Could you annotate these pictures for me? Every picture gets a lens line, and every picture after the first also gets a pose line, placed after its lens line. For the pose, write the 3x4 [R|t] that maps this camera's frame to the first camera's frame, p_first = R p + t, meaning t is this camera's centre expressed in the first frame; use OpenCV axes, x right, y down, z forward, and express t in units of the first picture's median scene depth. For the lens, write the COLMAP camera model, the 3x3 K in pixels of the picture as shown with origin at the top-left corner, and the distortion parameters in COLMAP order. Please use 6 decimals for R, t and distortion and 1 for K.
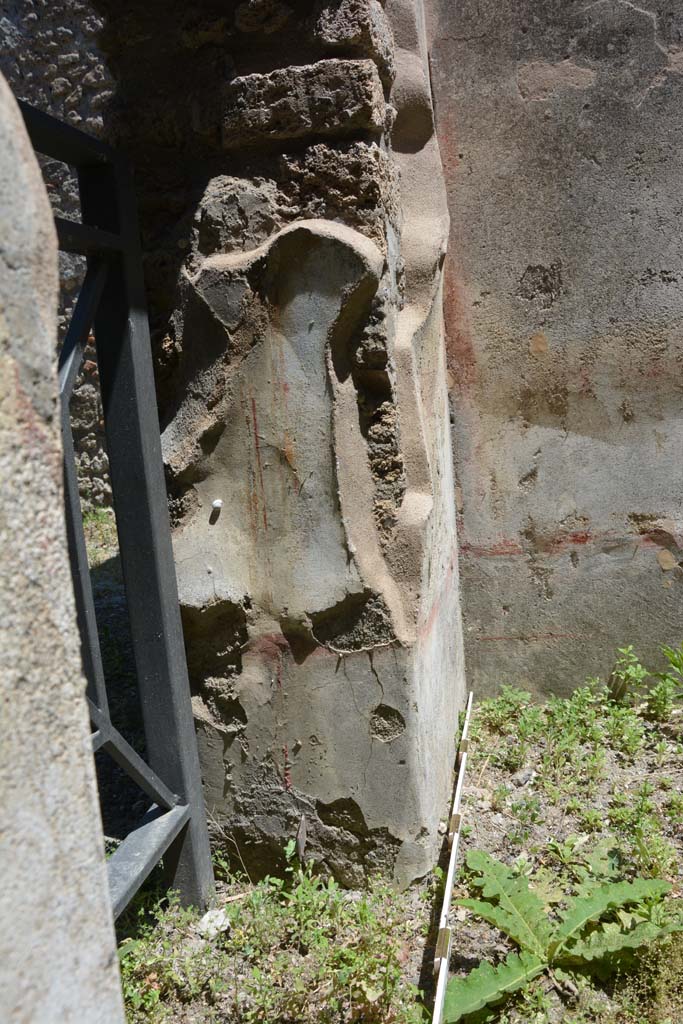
lens RADIAL K [[793.1, 0, 341.5], [0, 793.1, 512.0], [0, 0, 1]] dist [-0.166470, 0.126244]
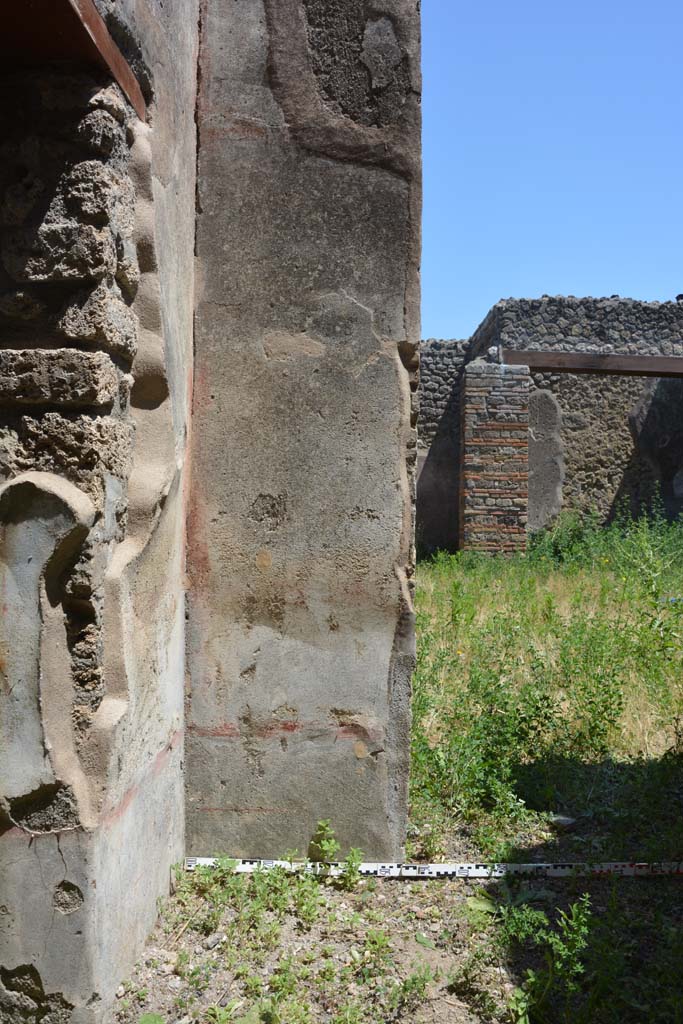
lens RADIAL K [[764.1, 0, 341.5], [0, 764.1, 512.0], [0, 0, 1]] dist [-0.168389, 0.101154]
pose [[0.975111, 0.097809, 0.198976, 0.169733], [-0.063901, 0.983333, -0.170212, -0.125804], [-0.212308, 0.153260, 0.965110, -0.195387]]
